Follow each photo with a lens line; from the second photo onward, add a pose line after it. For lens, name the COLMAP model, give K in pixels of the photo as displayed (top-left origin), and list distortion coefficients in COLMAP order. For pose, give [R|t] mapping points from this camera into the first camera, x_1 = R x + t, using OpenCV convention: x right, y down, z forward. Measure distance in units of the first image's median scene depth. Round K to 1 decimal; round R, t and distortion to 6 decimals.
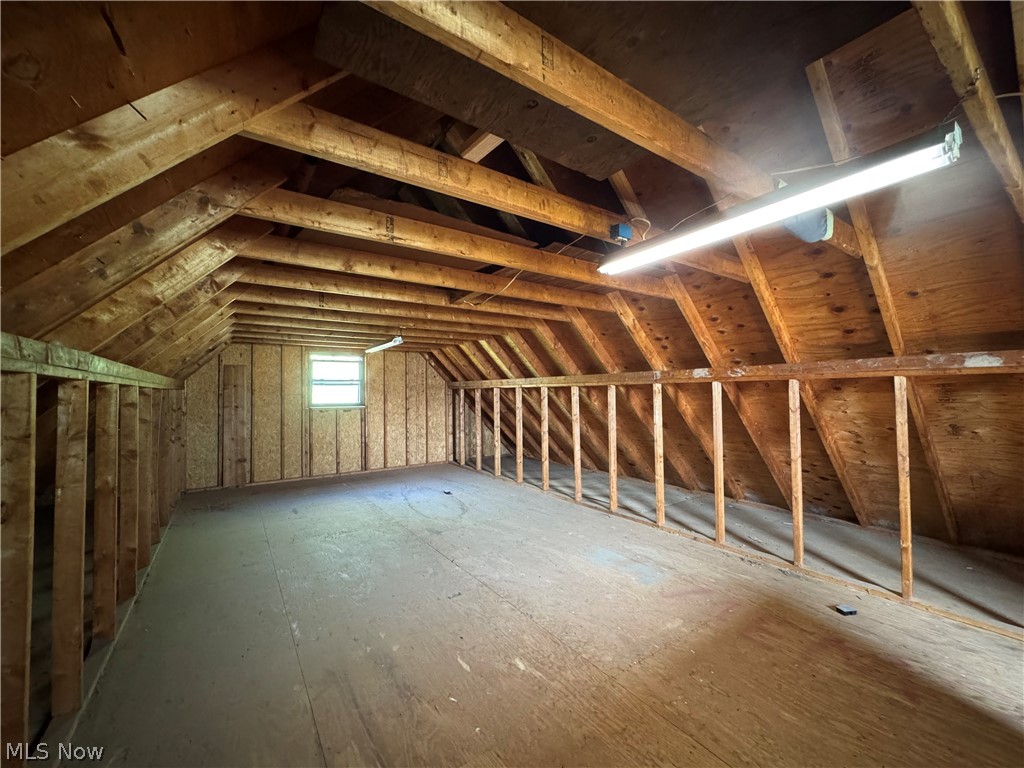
lens RADIAL K [[409.0, 0, 510.8], [0, 409.0, 385.8], [0, 0, 1]] dist [-0.000907, -0.000047]
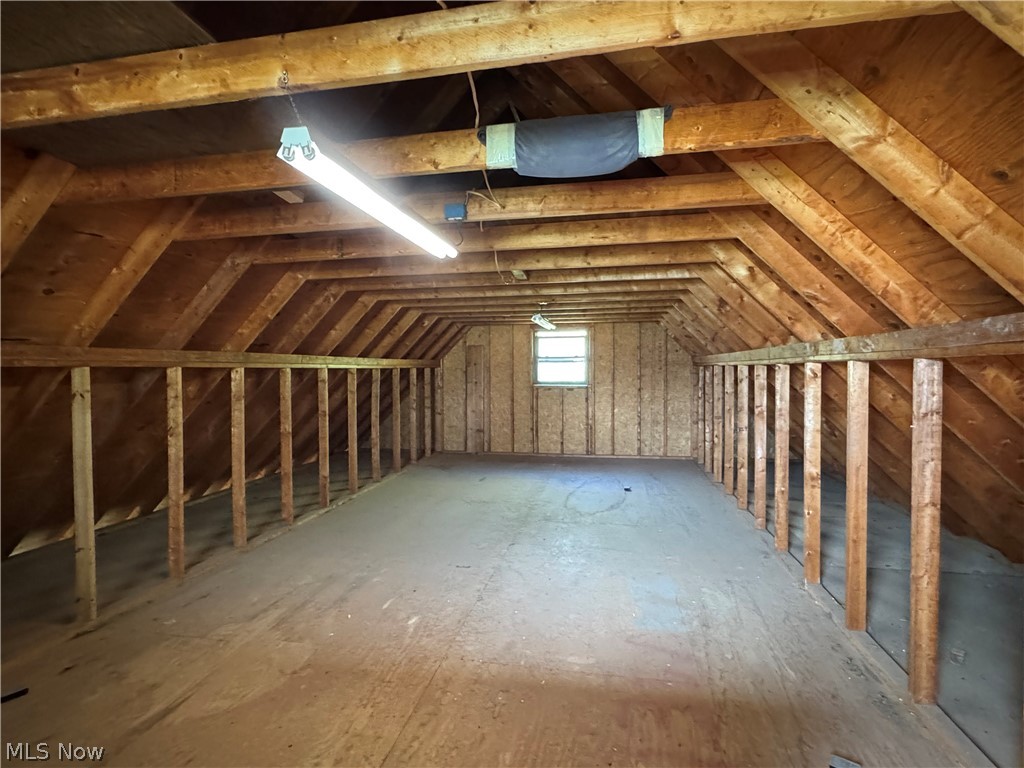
lens RADIAL K [[515.6, 0, 512.1], [0, 515.6, 380.0], [0, 0, 1]] dist [-0.000022, -0.000001]
pose [[0.706439, 0.019511, -0.707505, 0.349430], [0.011336, 0.999180, 0.038873, -0.008956], [0.707683, -0.035482, 0.705639, 0.065585]]
